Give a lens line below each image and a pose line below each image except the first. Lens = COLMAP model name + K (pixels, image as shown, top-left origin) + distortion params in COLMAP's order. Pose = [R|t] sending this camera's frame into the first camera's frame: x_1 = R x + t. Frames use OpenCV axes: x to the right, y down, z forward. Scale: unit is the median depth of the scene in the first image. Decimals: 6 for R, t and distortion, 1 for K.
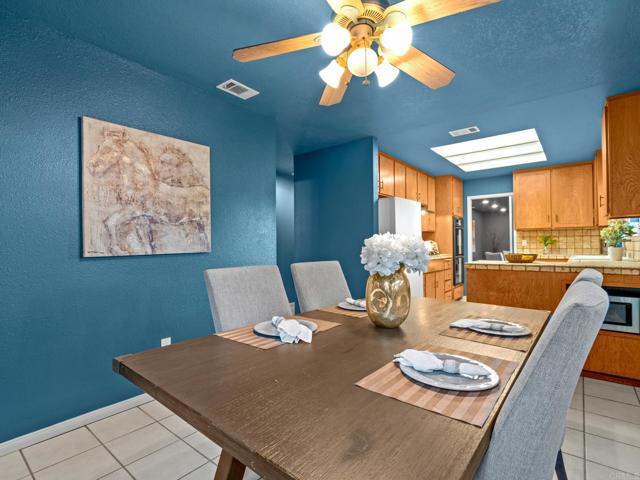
lens RADIAL K [[325.1, 0, 325.8], [0, 325.1, 244.5], [0, 0, 1]] dist [-0.001025, 0.001602]
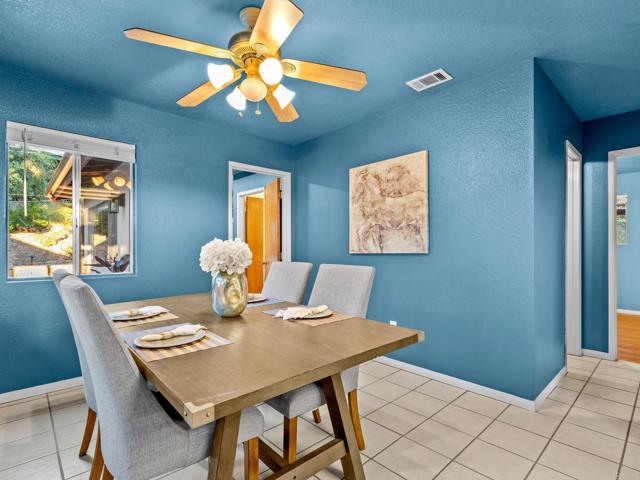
lens RADIAL K [[325.1, 0, 322.1], [0, 325.1, 245.7], [0, 0, 1]] dist [-0.001025, 0.001602]
pose [[-0.138548, 0.011336, -0.990291, 0.766805], [0.009473, 0.999904, 0.010121, -0.015257], [0.990310, -0.007979, -0.138642, 0.893995]]
